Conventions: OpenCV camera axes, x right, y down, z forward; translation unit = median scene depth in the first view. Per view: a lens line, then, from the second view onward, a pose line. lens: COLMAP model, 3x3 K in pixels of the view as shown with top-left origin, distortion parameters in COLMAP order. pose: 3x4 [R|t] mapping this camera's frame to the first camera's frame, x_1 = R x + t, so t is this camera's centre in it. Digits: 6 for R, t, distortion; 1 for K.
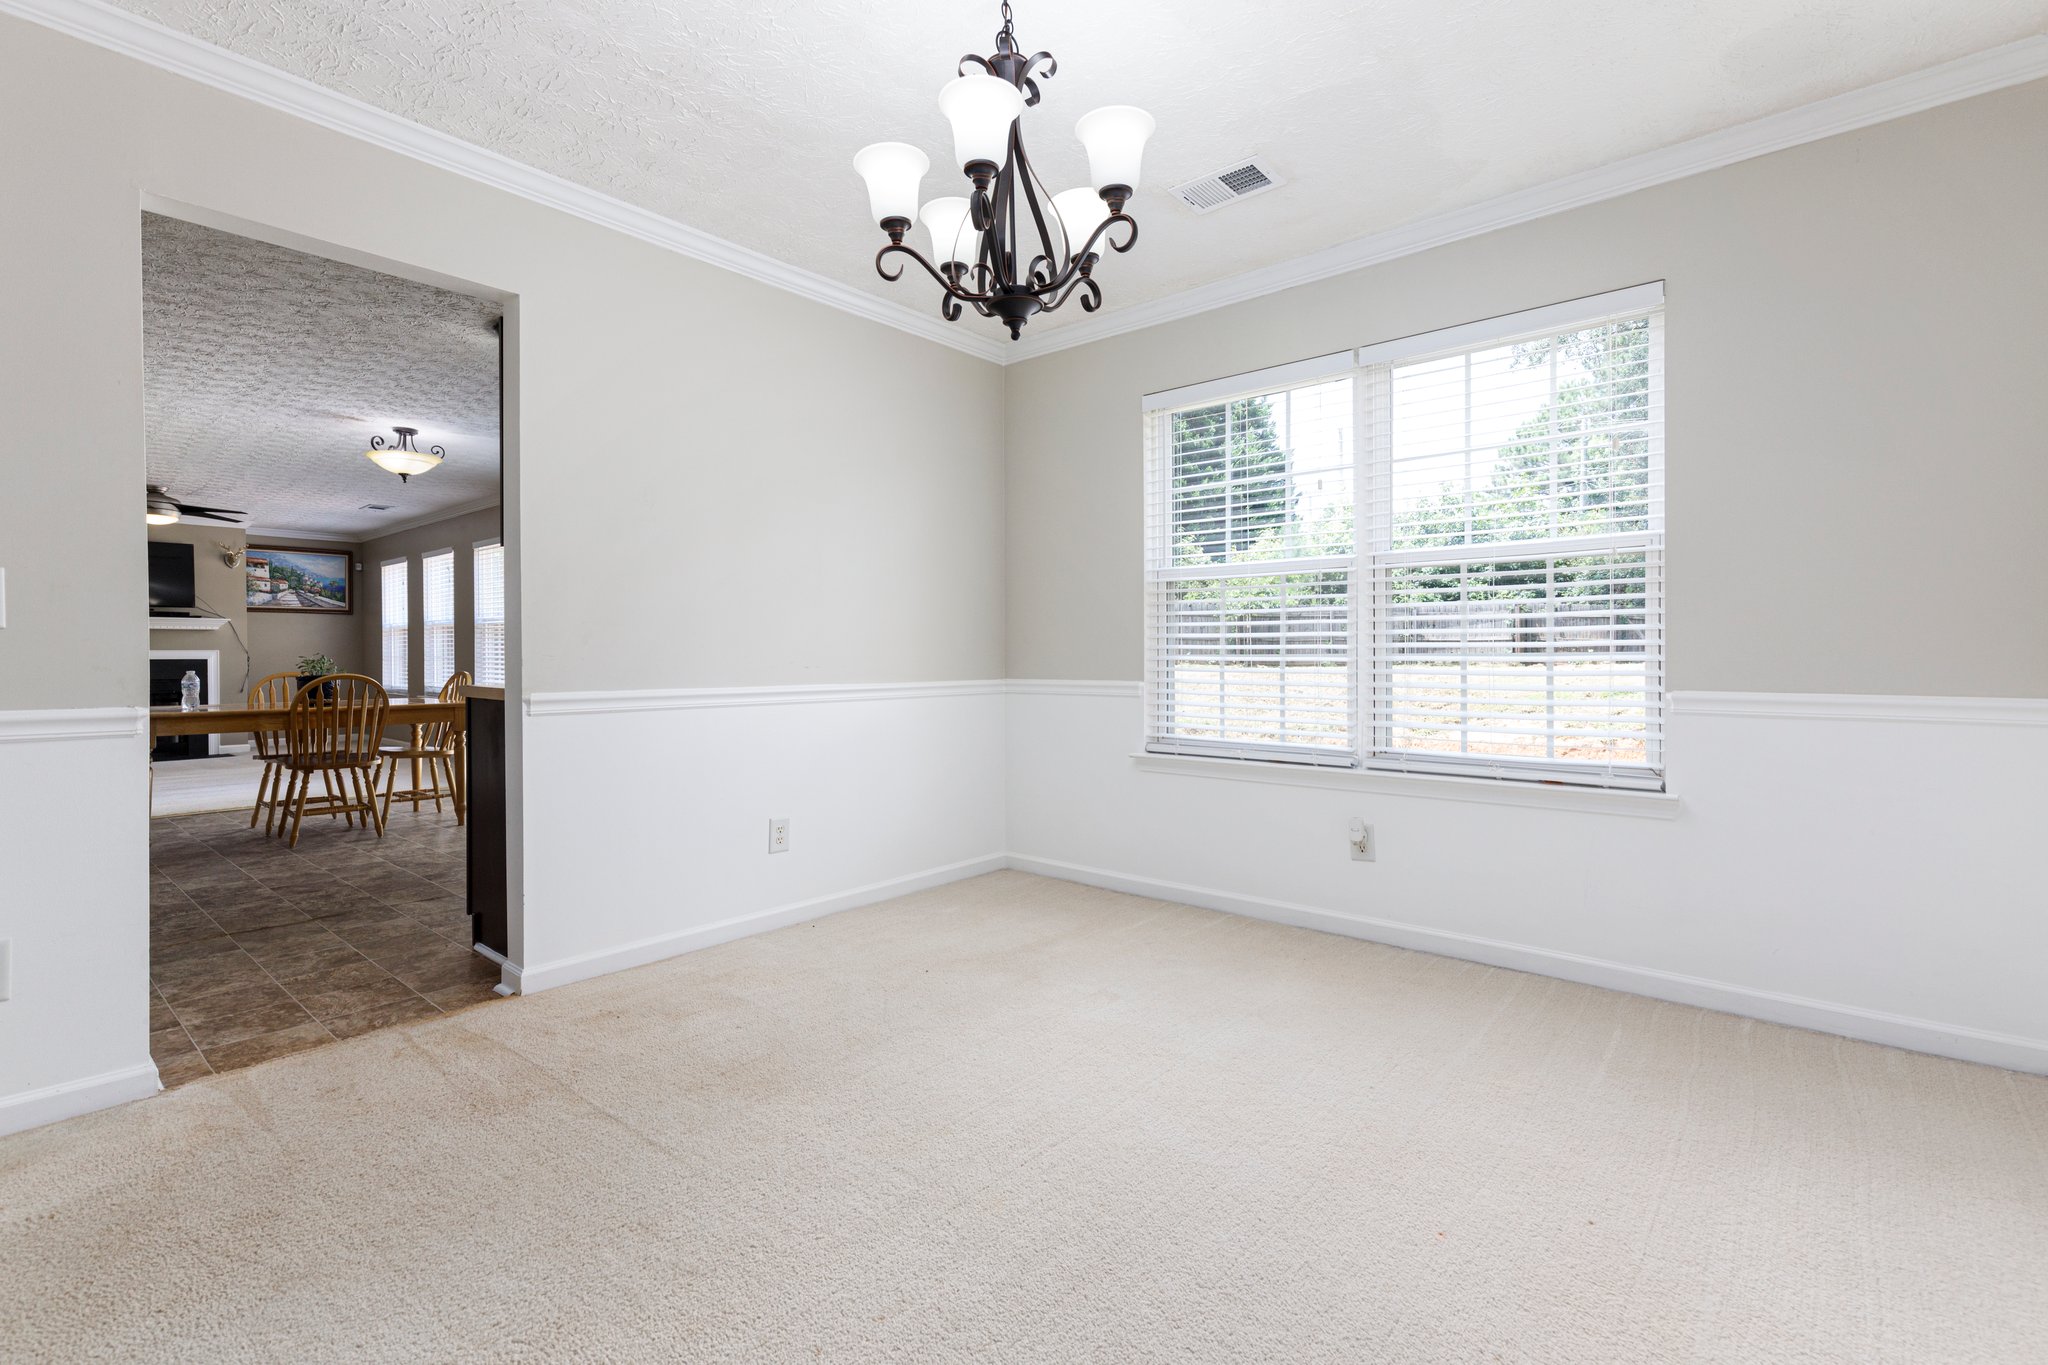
lens RADIAL K [[922.5, 0, 1032.8], [0, 922.5, 653.5], [0, 0, 1]] dist [0.002579, -0.000887]
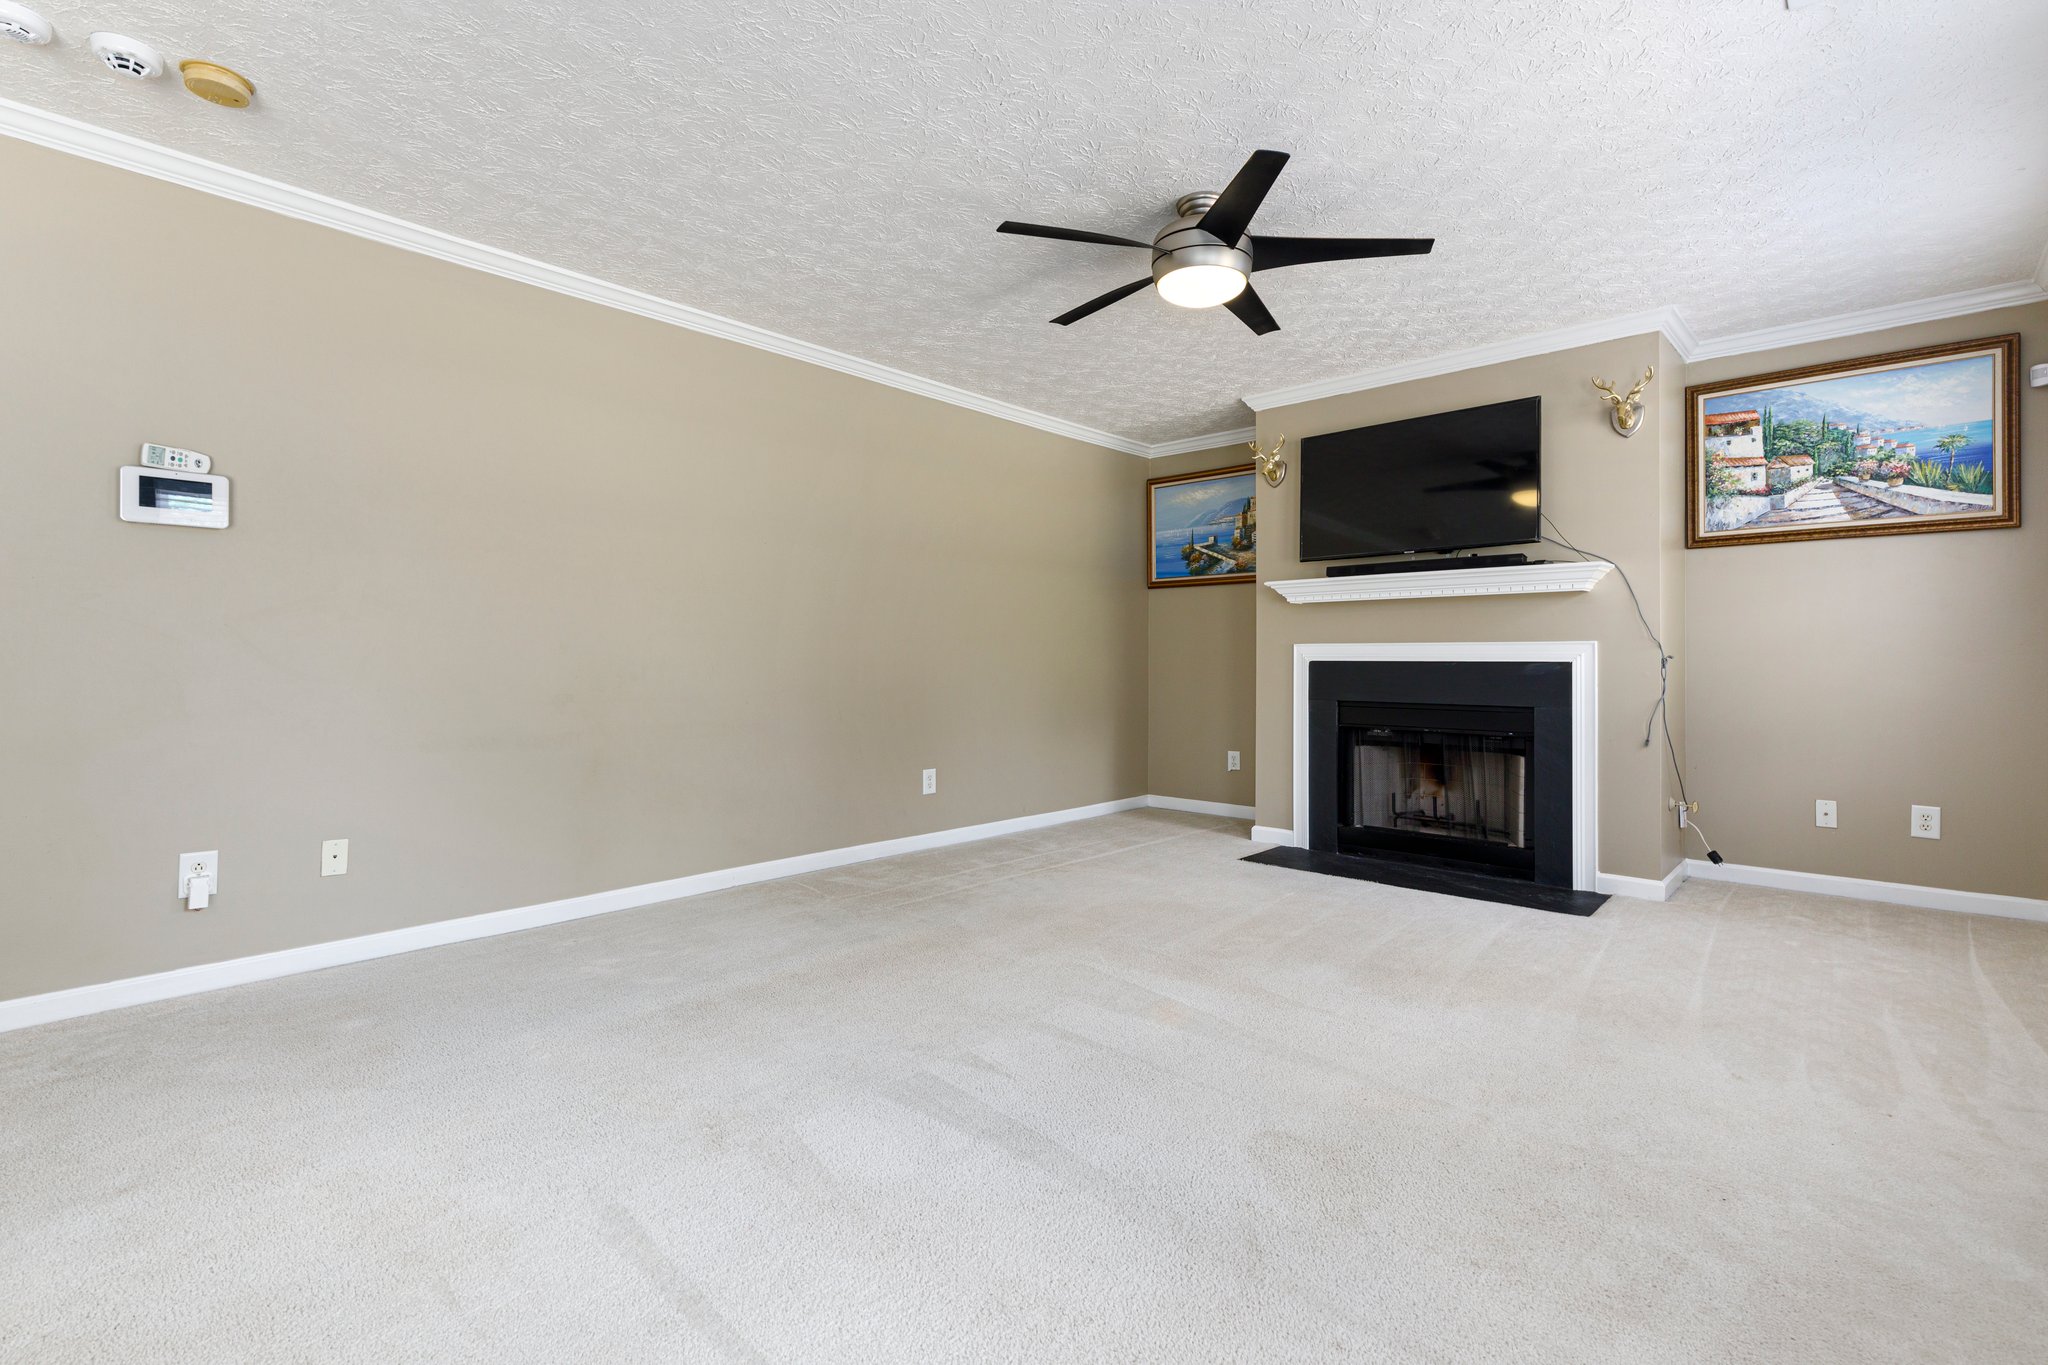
lens RADIAL K [[922.5, 0, 1034.1], [0, 922.5, 664.7], [0, 0, 1]] dist [0.002579, -0.000887]
pose [[-0.031483, 0.005383, -0.999490, -0.422483], [-0.001110, 0.999985, 0.005421, 0.004868], [0.999504, 0.001280, -0.031476, 0.700106]]
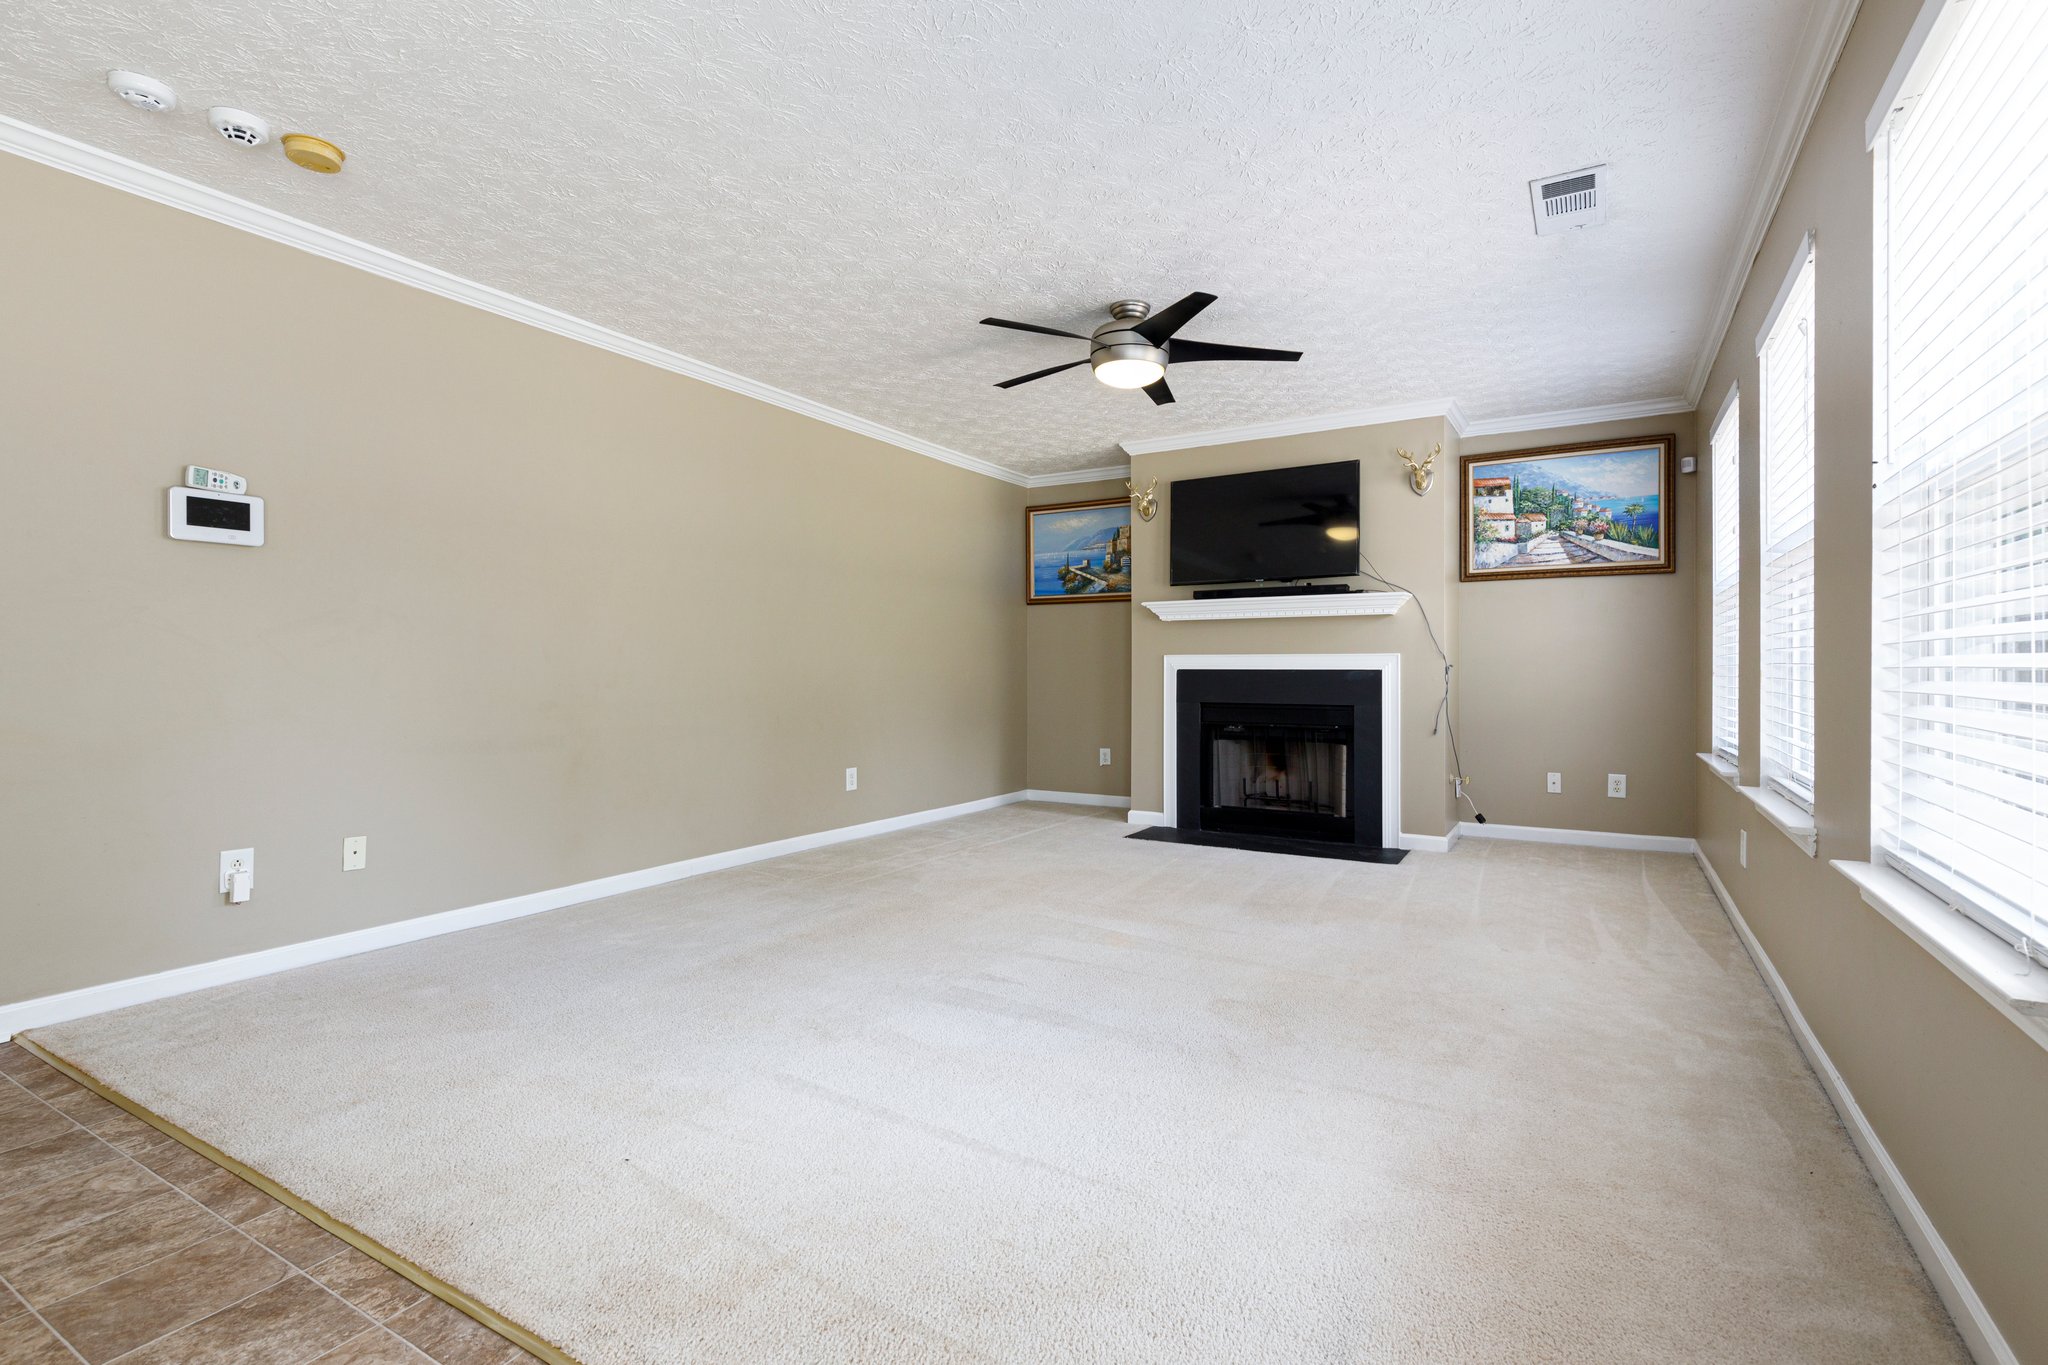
lens RADIAL K [[922.5, 0, 1041.7], [0, 922.5, 681.7], [0, 0, 1]] dist [0.002579, -0.000887]
pose [[0.173680, 0.013513, -0.984709, -0.362018], [0.000252, 0.999905, 0.013766, 0.005137], [0.984802, -0.002639, 0.173661, 0.648459]]
